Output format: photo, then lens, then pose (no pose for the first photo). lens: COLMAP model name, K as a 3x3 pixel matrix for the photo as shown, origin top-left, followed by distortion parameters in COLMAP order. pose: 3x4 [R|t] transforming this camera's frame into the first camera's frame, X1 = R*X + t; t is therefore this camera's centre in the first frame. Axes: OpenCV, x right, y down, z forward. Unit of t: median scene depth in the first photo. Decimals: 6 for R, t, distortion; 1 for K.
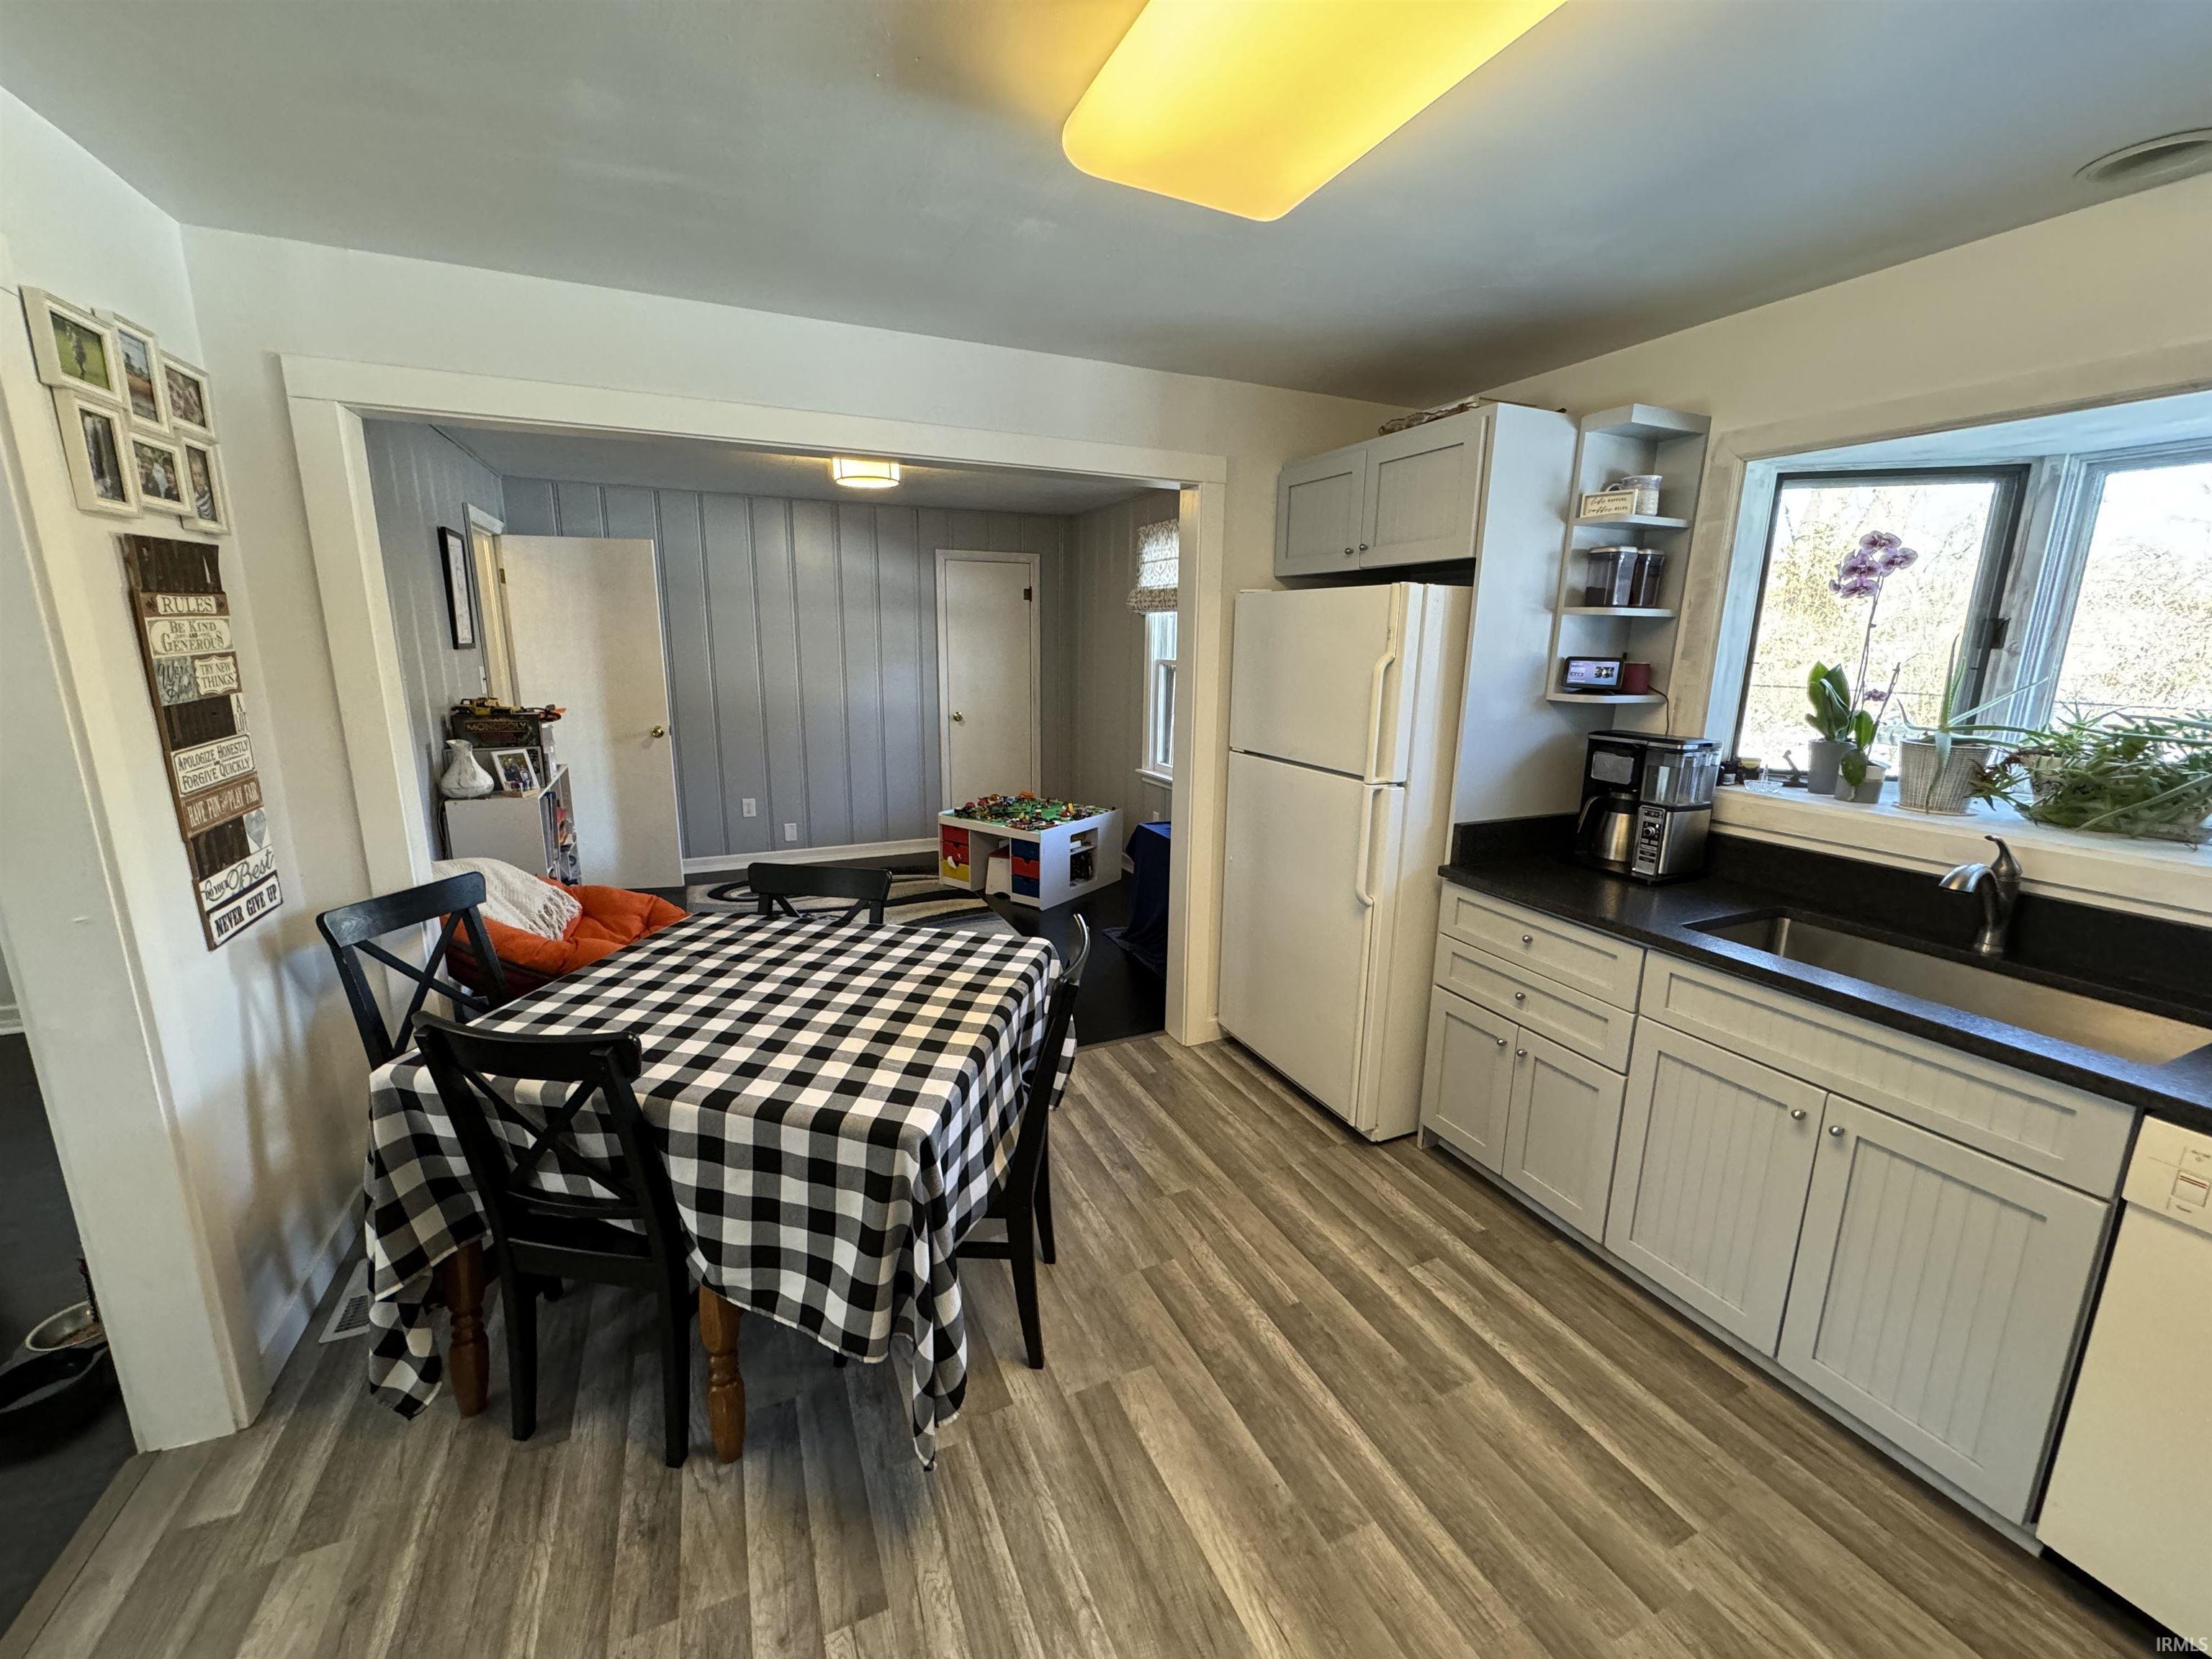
lens RADIAL K [[881.7, 0, 1107.7], [0, 881.7, 820.8], [0, 0, 1]] dist [-0.002532, 0.000941]
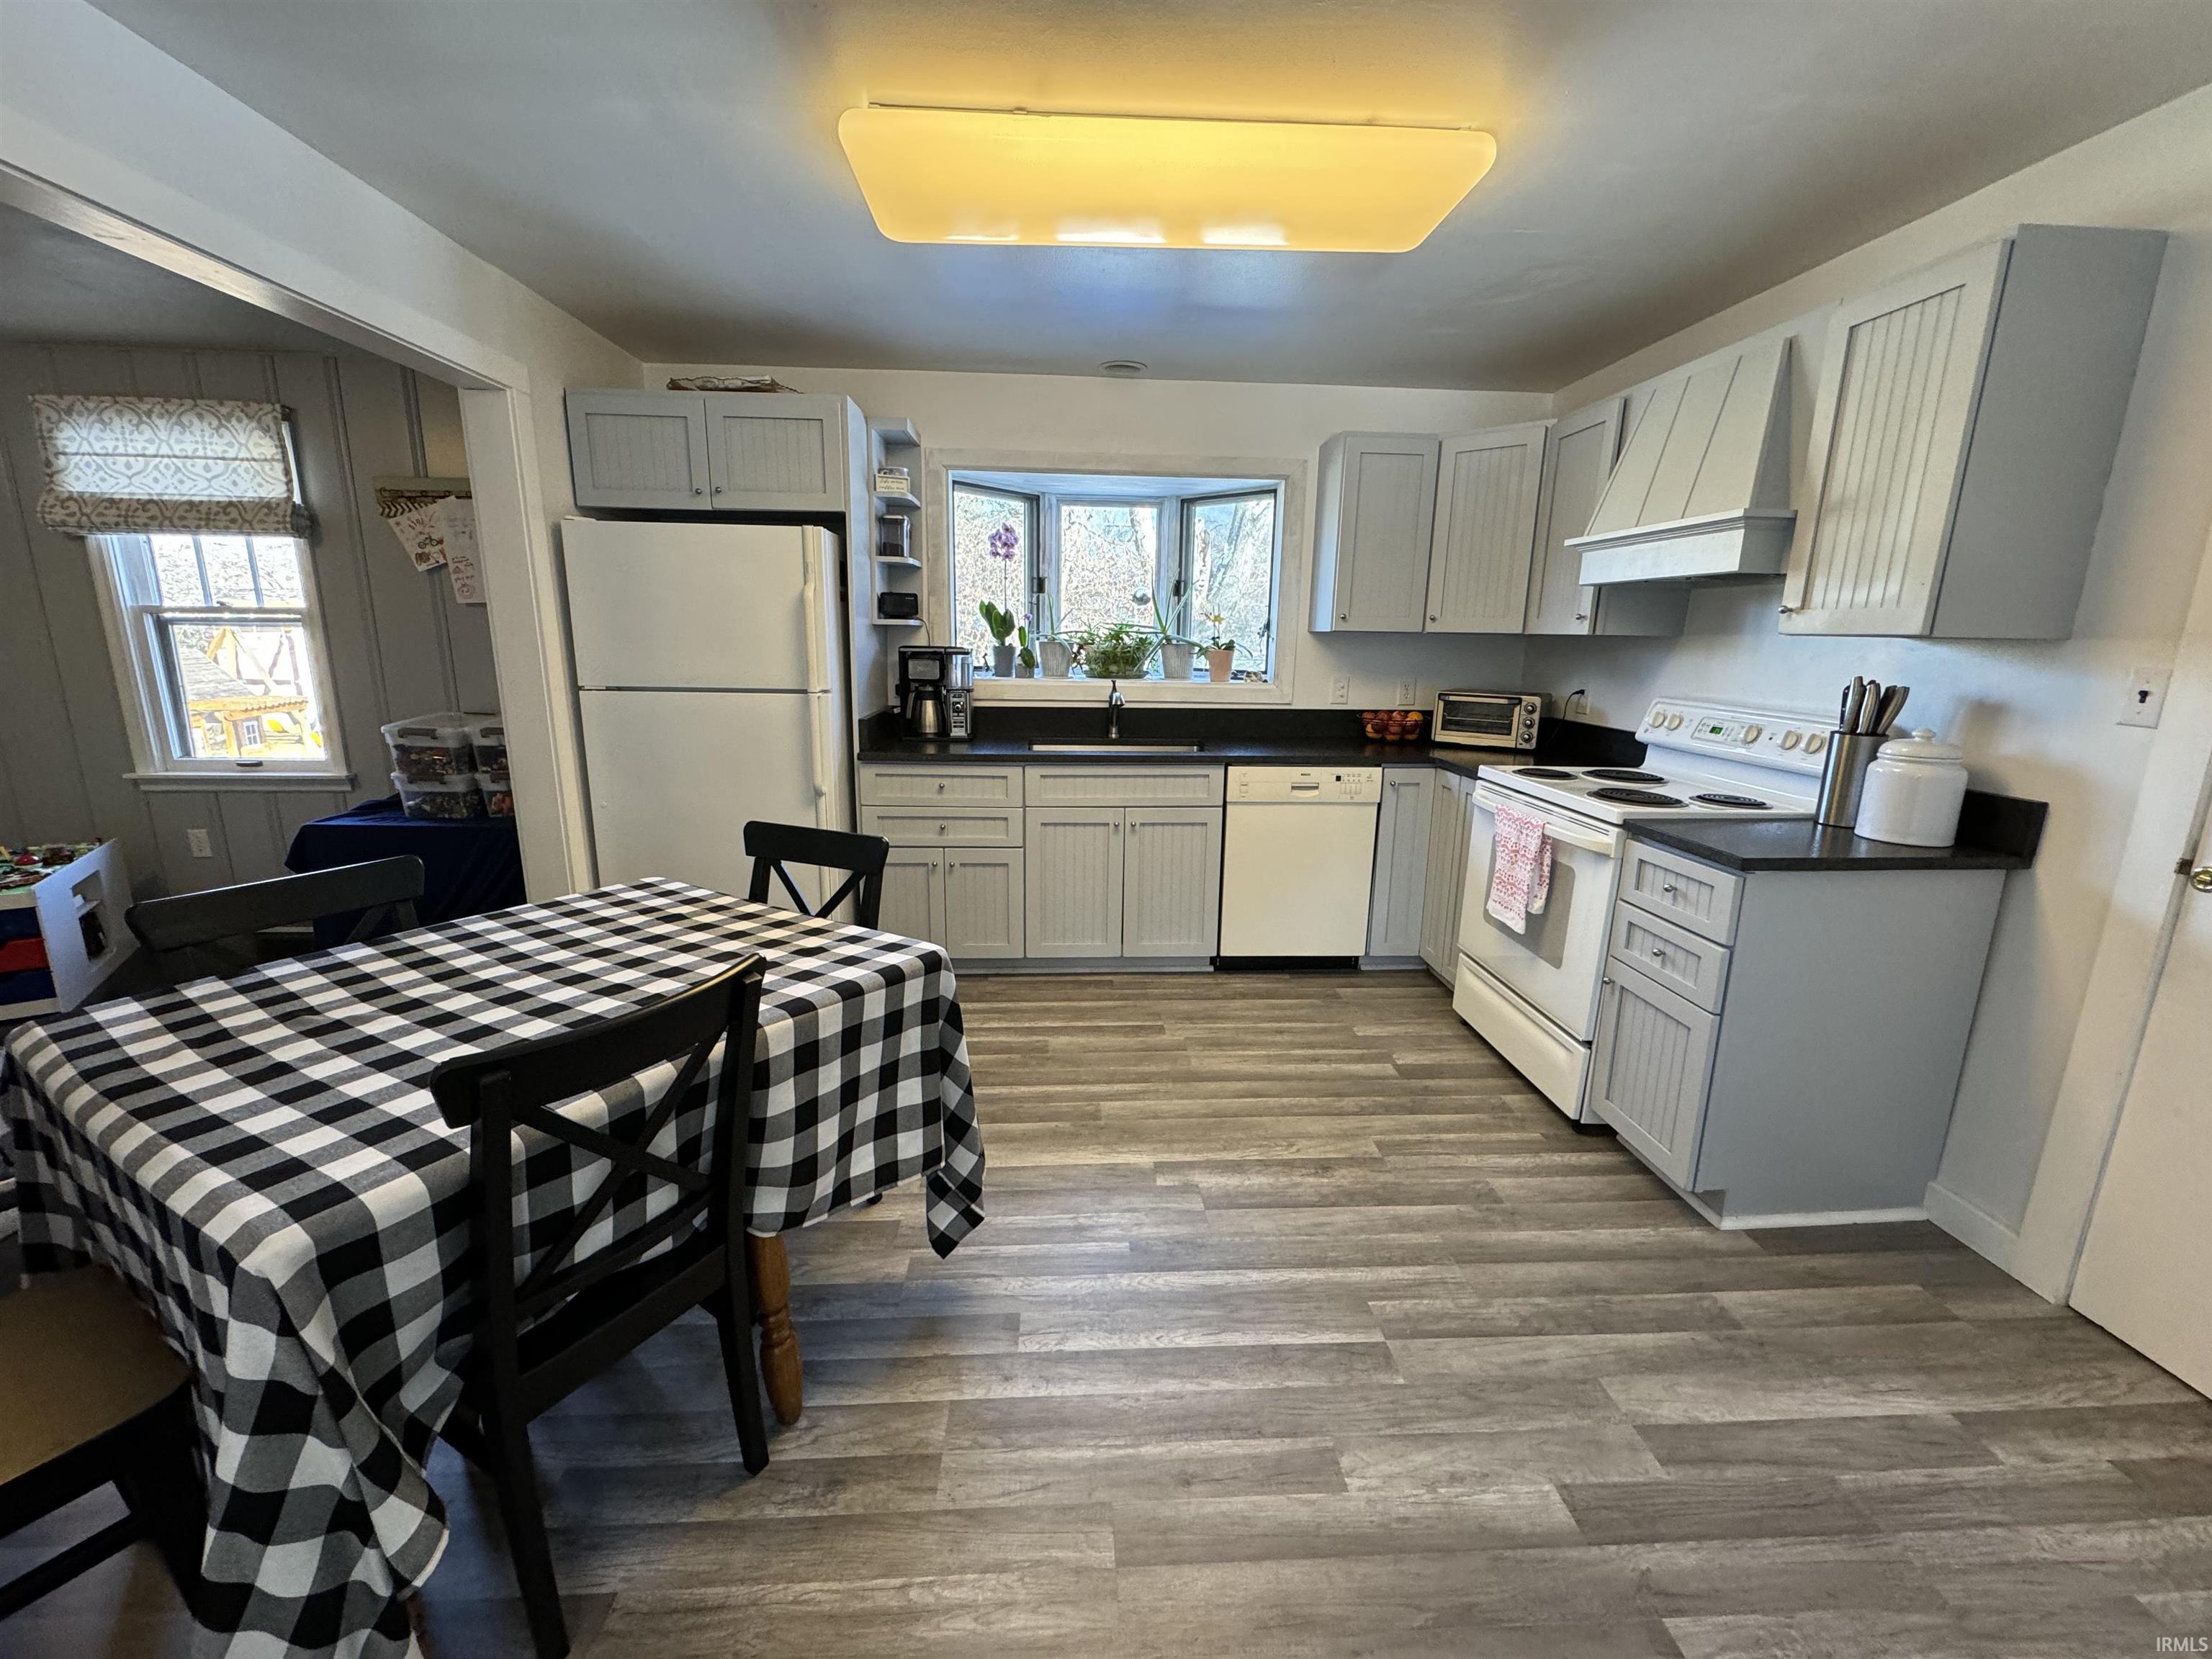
lens RADIAL K [[881.7, 0, 1107.7], [0, 881.7, 820.8], [0, 0, 1]] dist [-0.002532, 0.000941]
pose [[0.358658, -0.204268, 0.910845, -0.673117], [0.181196, 0.972439, 0.146733, 0.024024], [-0.915714, 0.112414, 0.385786, 0.175990]]
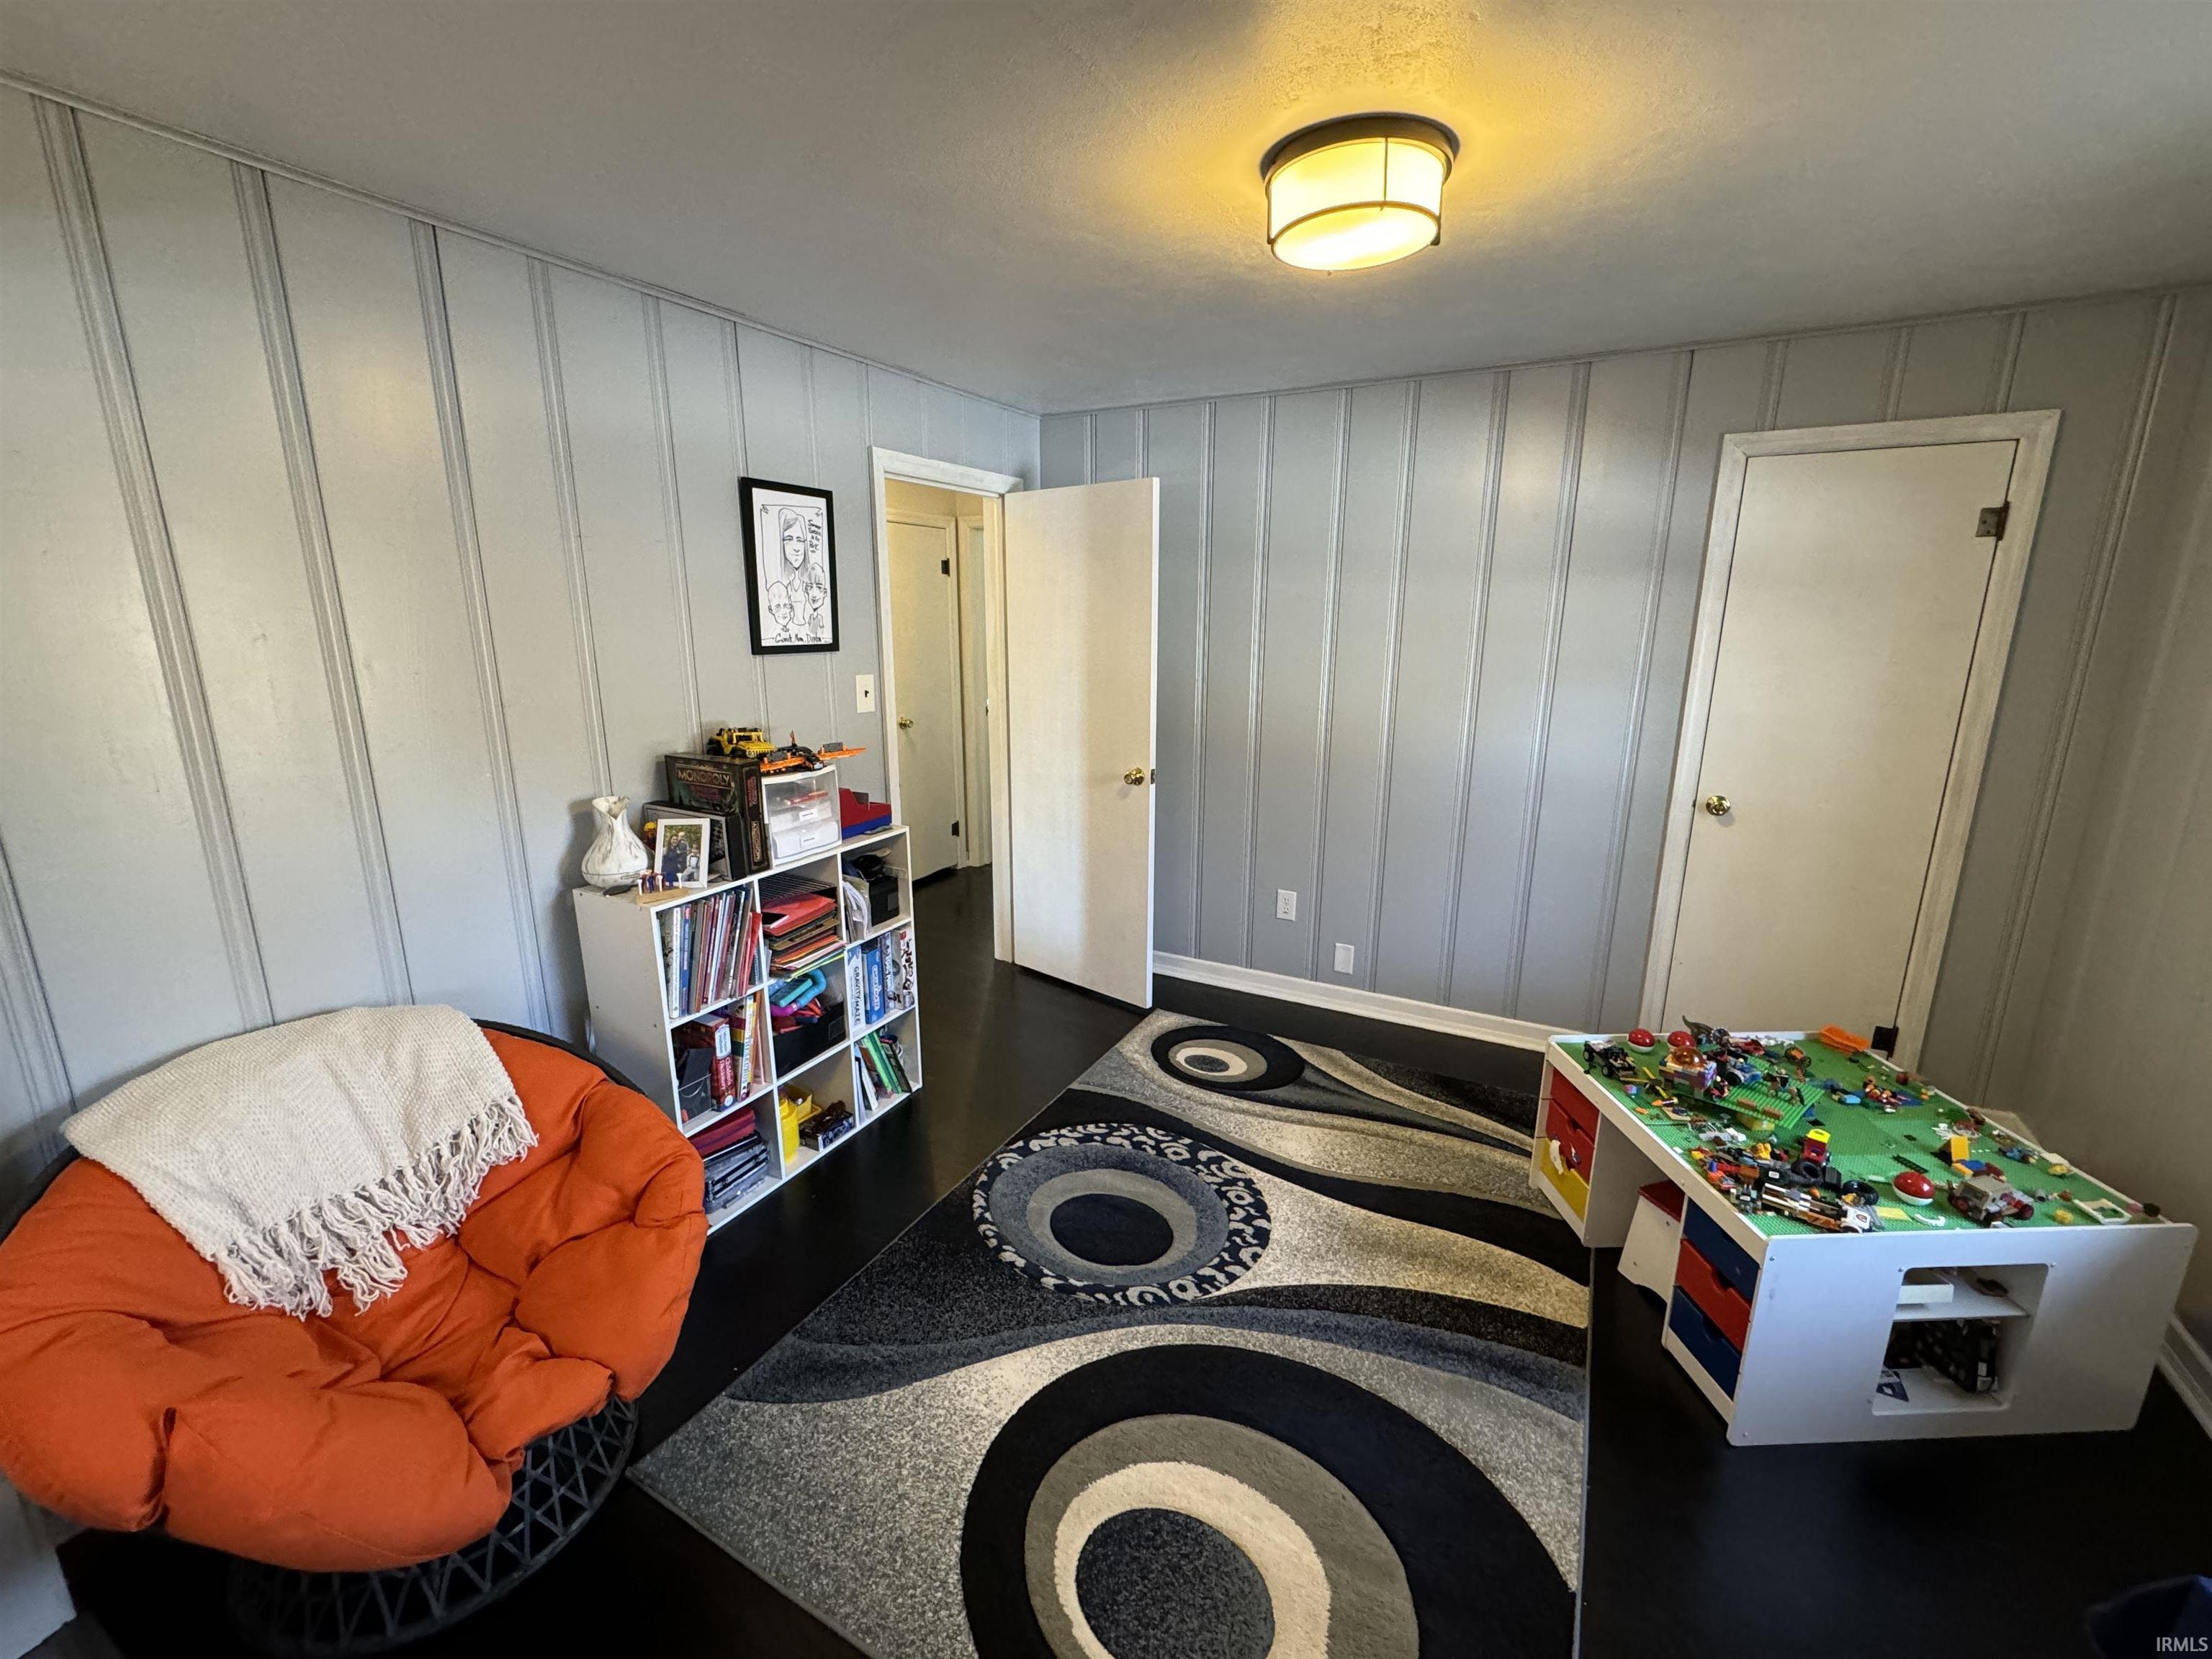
lens RADIAL K [[918.8, 0, 1106.4], [0, 918.8, 824.8], [0, 0, 1]] dist [-0.001331, 0.000221]
pose [[0.603414, 0.169530, -0.779199, 0.029193], [-0.158543, 0.983138, 0.091124, -0.251610], [0.781508, 0.068551, 0.620117, 1.134591]]
